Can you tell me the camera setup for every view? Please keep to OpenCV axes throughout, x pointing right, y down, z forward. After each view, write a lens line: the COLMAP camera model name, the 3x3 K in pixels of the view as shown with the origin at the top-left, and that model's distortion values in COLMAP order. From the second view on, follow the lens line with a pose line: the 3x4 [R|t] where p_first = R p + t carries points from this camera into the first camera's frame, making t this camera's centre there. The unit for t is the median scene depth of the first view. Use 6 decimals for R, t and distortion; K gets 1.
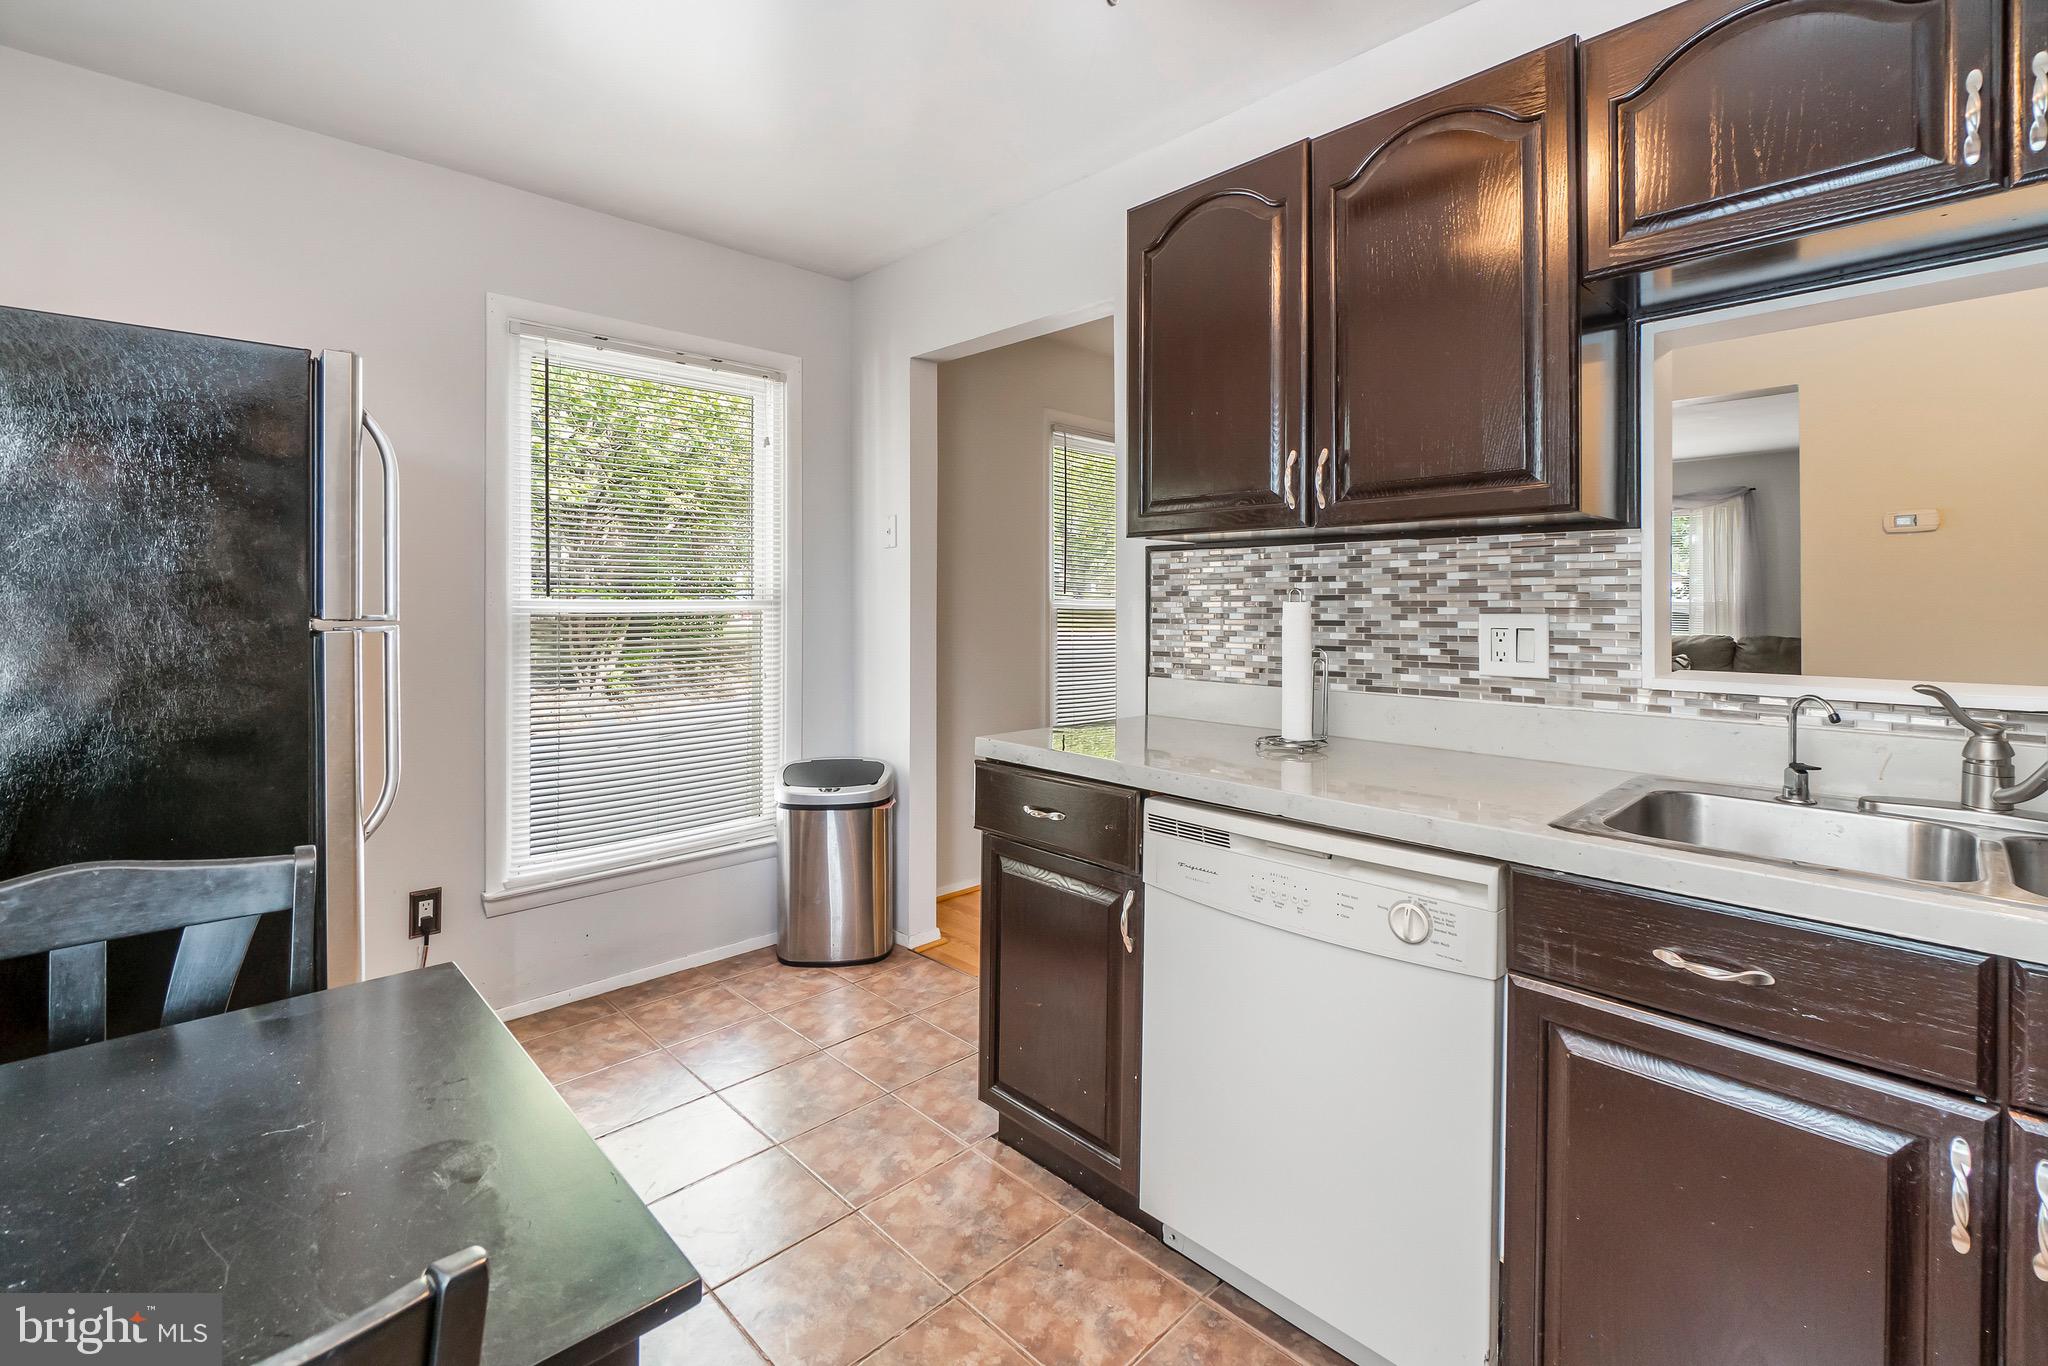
lens RADIAL K [[891.4, 0, 994.2], [0, 891.4, 605.8], [0, 0, 1]] dist [0.001128, -0.001258]
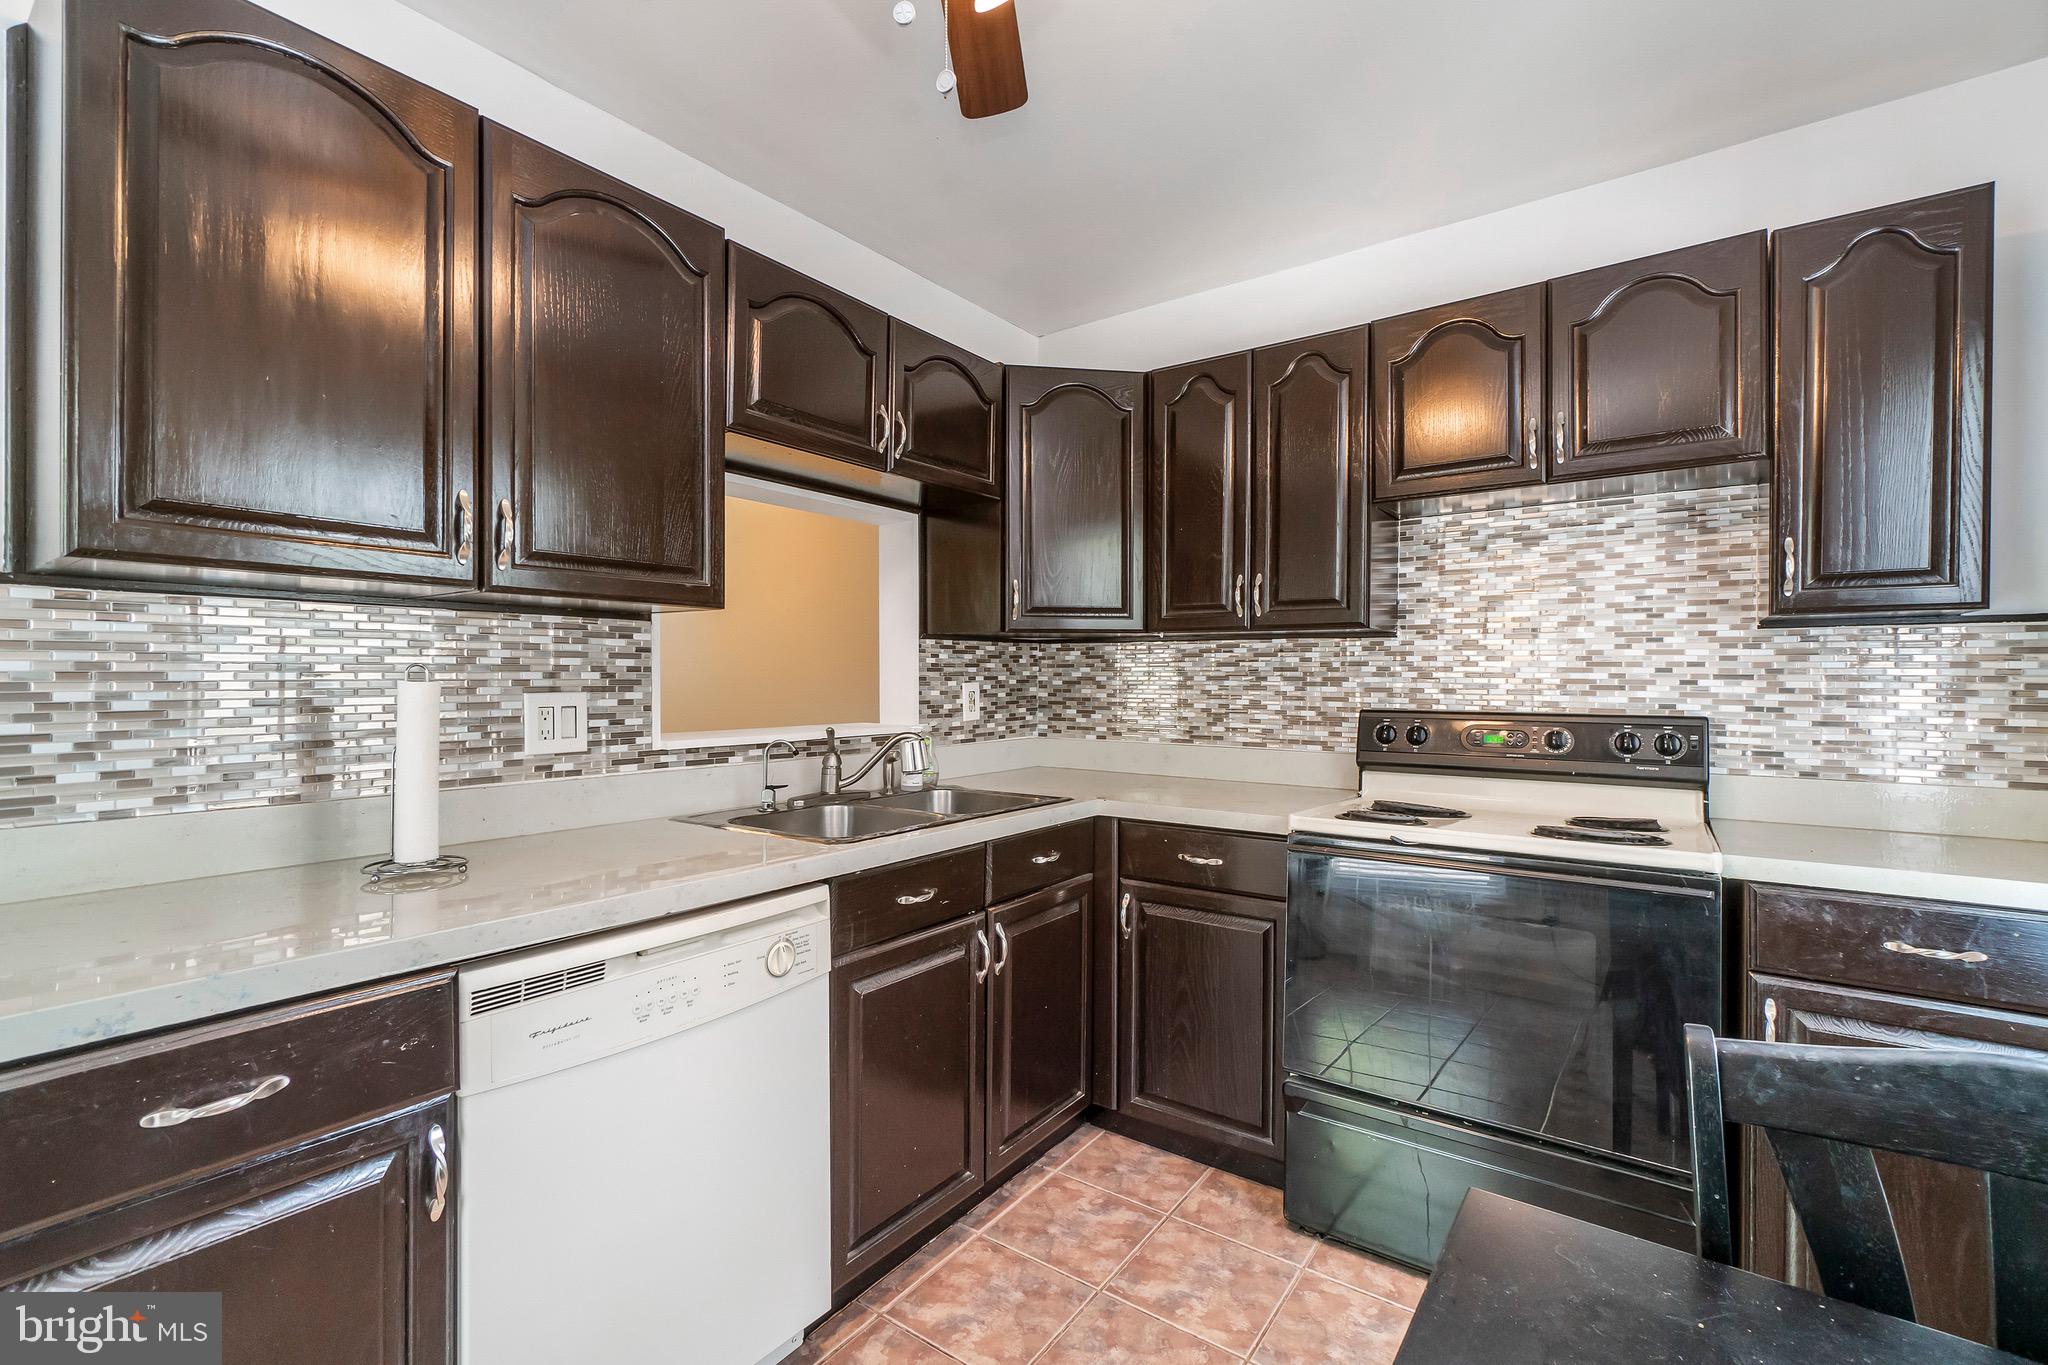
lens RADIAL K [[891.4, 0, 1029.5], [0, 891.4, 679.3], [0, 0, 1]] dist [0.001128, -0.001258]
pose [[-0.180011, -0.003121, 0.983660, -0.448564], [0.000559, 0.999994, 0.003276, -0.007918], [-0.983664, 0.001139, -0.180008, 0.543006]]
